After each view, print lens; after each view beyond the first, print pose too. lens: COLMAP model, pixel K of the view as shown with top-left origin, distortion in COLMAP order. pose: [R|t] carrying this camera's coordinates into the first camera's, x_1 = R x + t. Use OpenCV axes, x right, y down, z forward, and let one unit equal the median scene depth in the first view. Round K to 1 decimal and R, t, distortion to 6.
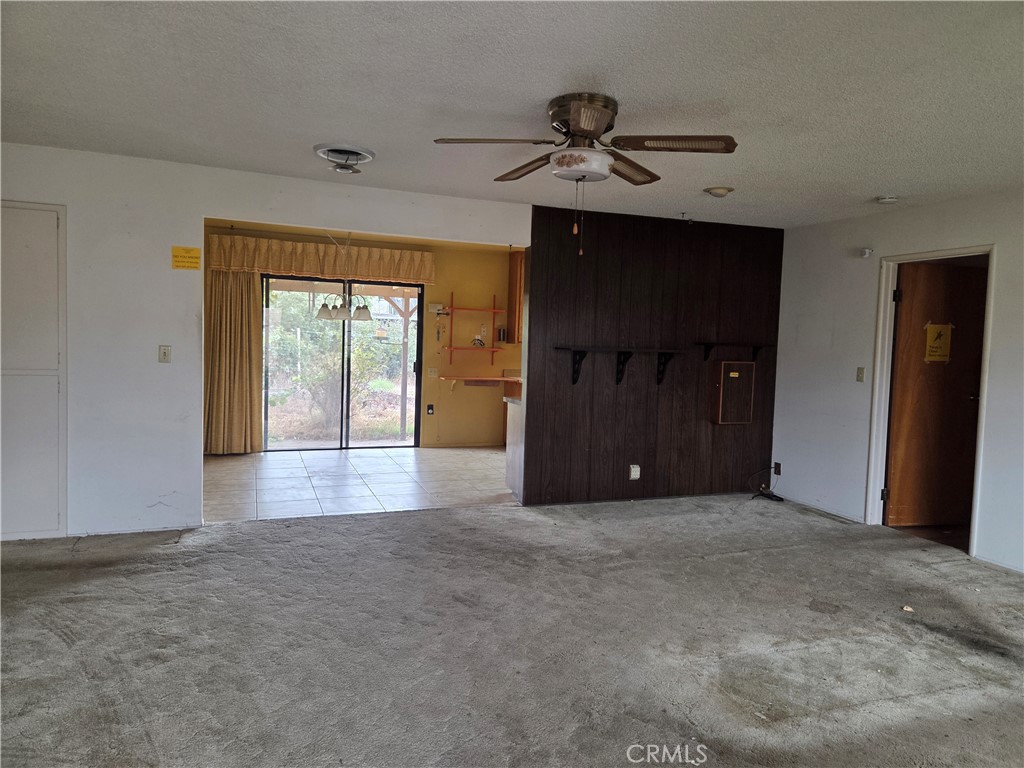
lens RADIAL K [[691.1, 0, 512.0], [0, 691.1, 384.0], [0, 0, 1]] dist [0.079080, -0.062955]
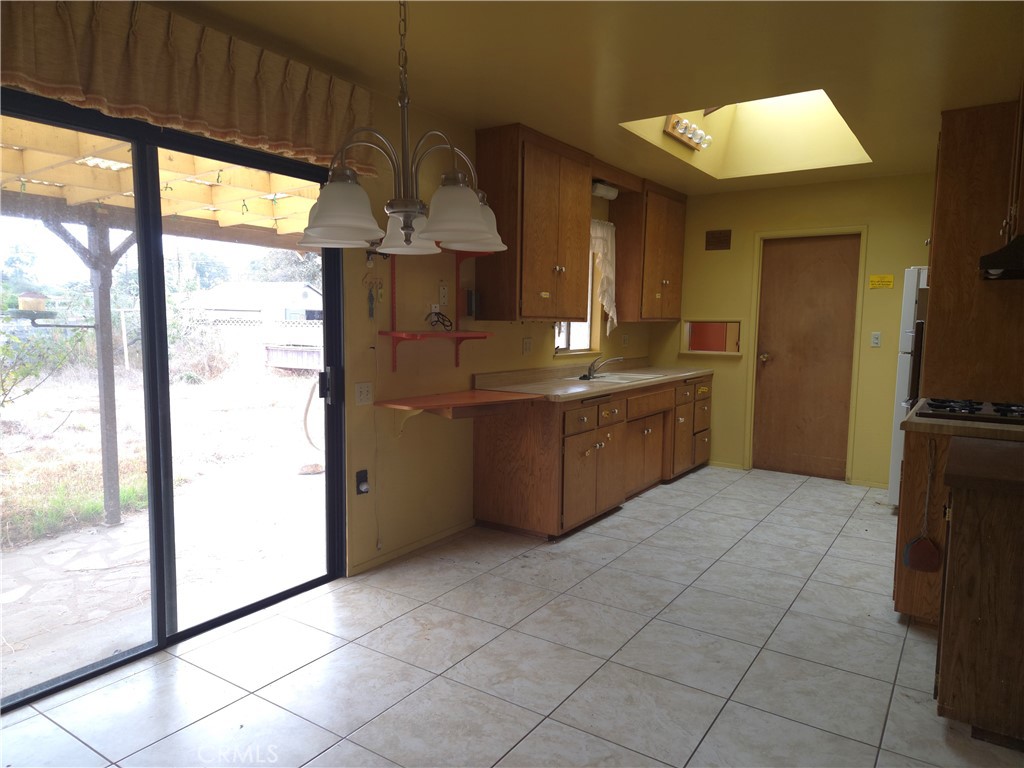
lens RADIAL K [[689.3, 0, 510.1], [0, 689.3, 389.6], [0, 0, 1]] dist [0.076397, -0.063652]
pose [[0.822144, -0.080688, 0.563533, -0.440489], [0.053135, 0.996459, 0.065156, -0.066844], [-0.566795, -0.023624, 0.823520, 0.961235]]
